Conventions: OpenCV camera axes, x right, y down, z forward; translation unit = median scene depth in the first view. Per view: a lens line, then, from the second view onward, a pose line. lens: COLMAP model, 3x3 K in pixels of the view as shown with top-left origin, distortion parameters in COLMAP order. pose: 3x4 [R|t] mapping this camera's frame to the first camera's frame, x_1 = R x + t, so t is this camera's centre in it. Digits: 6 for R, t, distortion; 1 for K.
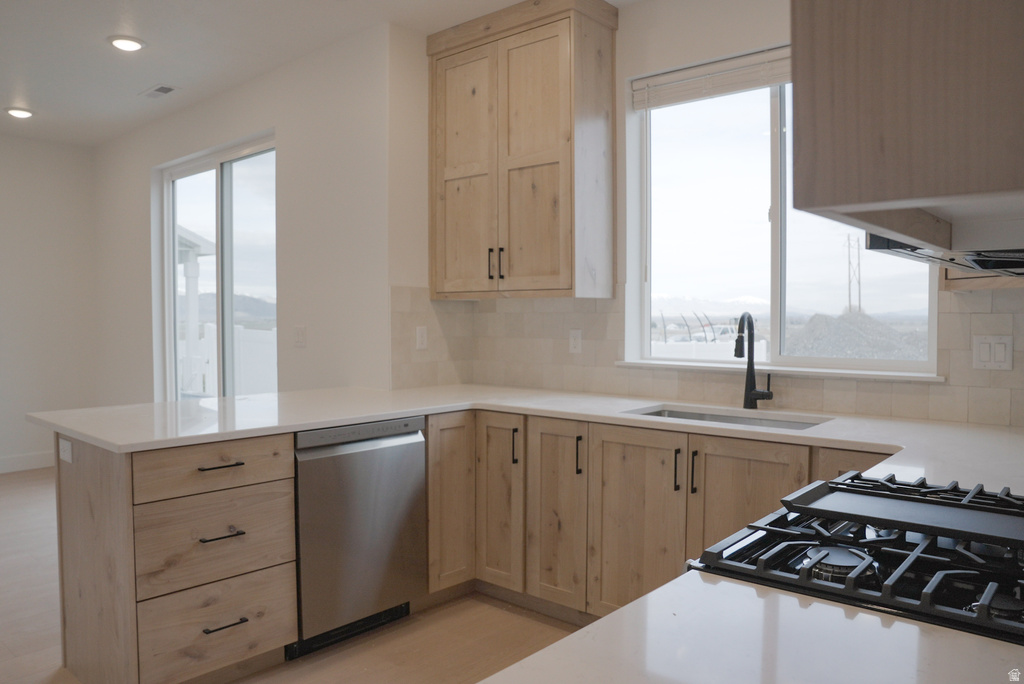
lens RADIAL K [[747.8, 0, 512.0], [0, 747.8, 342.0], [0, 0, 1]] dist [-0.135129, 0.116174]
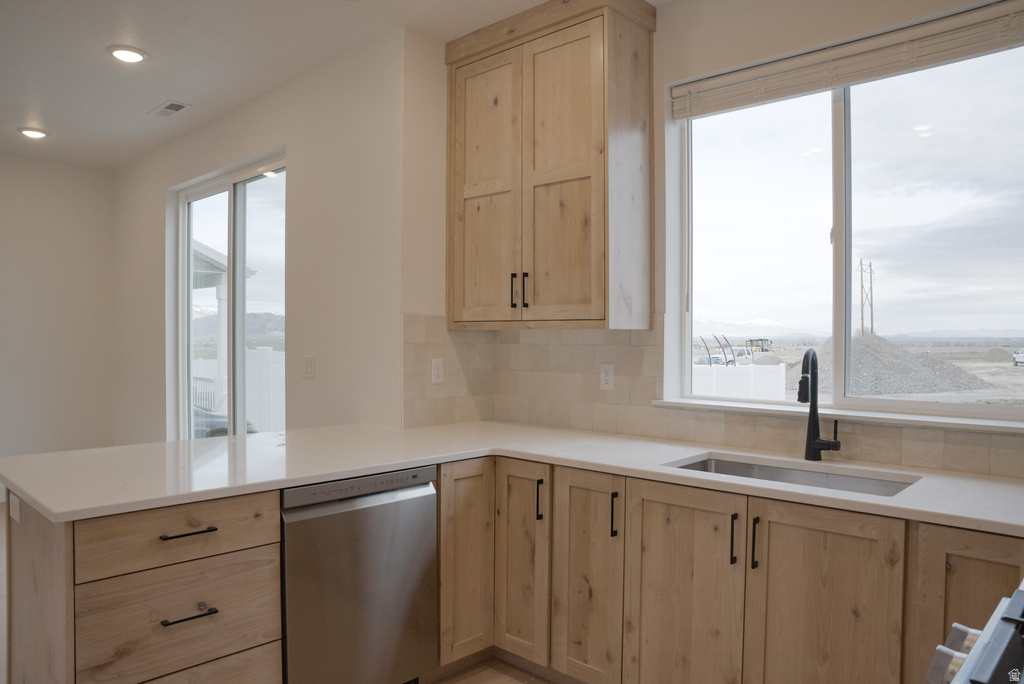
lens RADIAL K [[713.4, 0, 512.0], [0, 713.4, 342.0], [0, 0, 1]] dist [-0.128082, 0.092313]
pose [[0.999451, 0.005060, -0.032747, -0.002138], [-0.005939, 0.999623, -0.026803, -0.021381], [0.032599, 0.026982, 0.999104, 0.155730]]
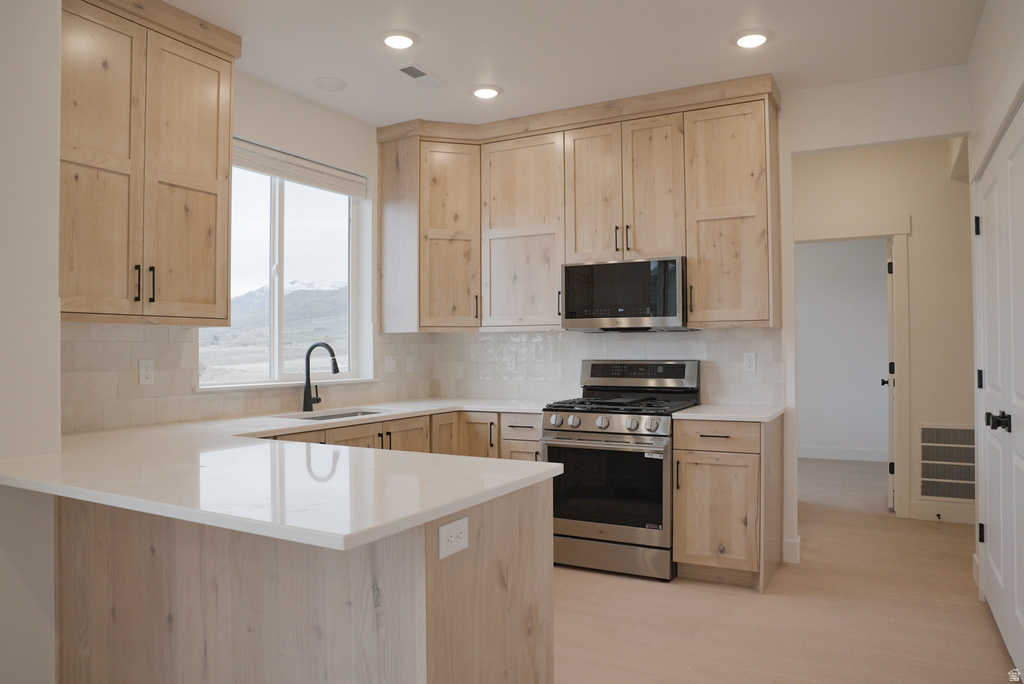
lens RADIAL K [[713.4, 0, 512.0], [0, 713.4, 342.0], [0, 0, 1]] dist [-0.128082, 0.092313]
pose [[-0.222300, 0.012211, 0.974902, -0.971752], [0.041395, 0.999138, -0.003076, -0.019009], [-0.974099, 0.039672, -0.222614, 0.830183]]
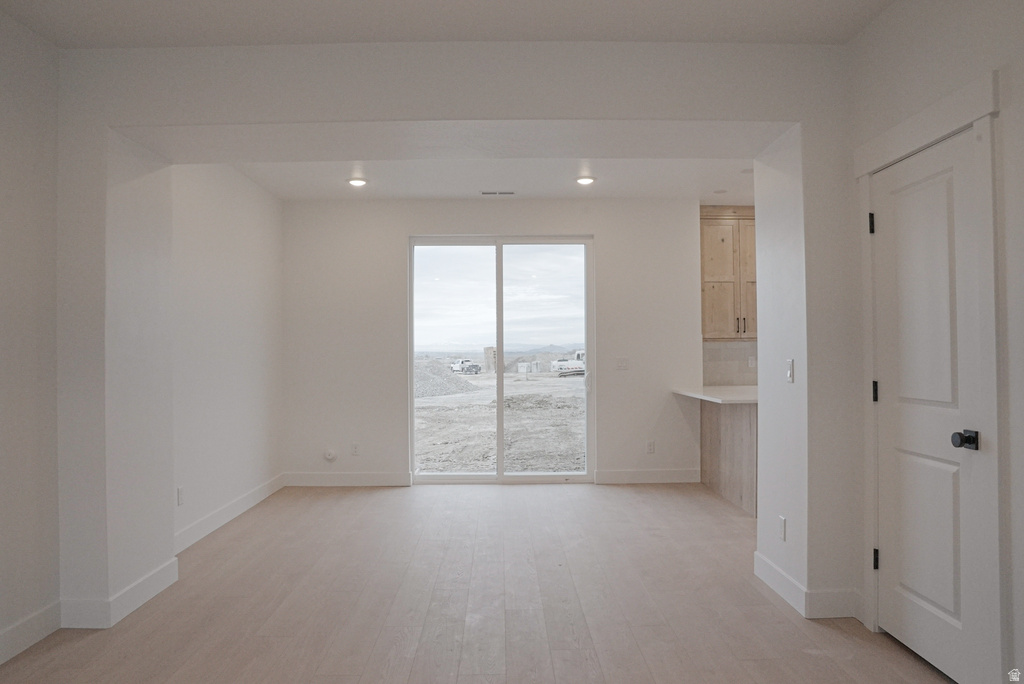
lens RADIAL K [[713.4, 0, 512.0], [0, 713.4, 342.0], [0, 0, 1]] dist [-0.128082, 0.092313]
pose [[0.737356, 0.003108, 0.675497, -2.004968], [0.032073, 0.998701, -0.039605, 0.001061], [-0.674742, 0.050868, 0.736298, -0.033138]]
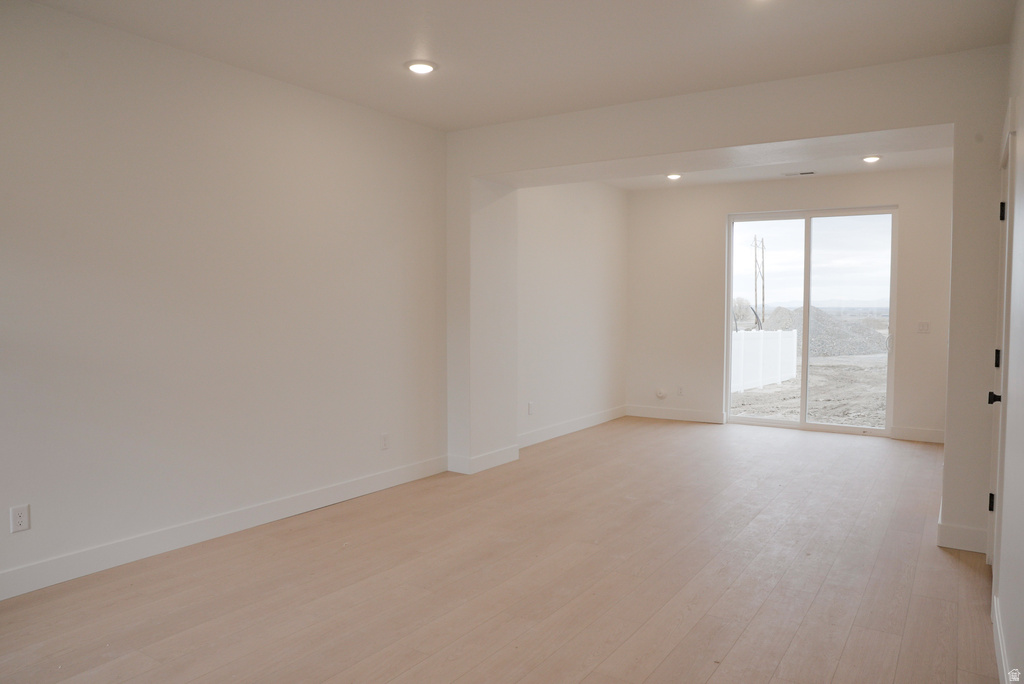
lens RADIAL K [[713.4, 0, 512.0], [0, 713.4, 342.0], [0, 0, 1]] dist [-0.128082, 0.092313]
pose [[0.989887, -0.003920, 0.141802, -1.912380], [0.001830, 0.999888, 0.014869, 0.003768], [-0.141845, -0.014459, 0.989783, -0.616871]]
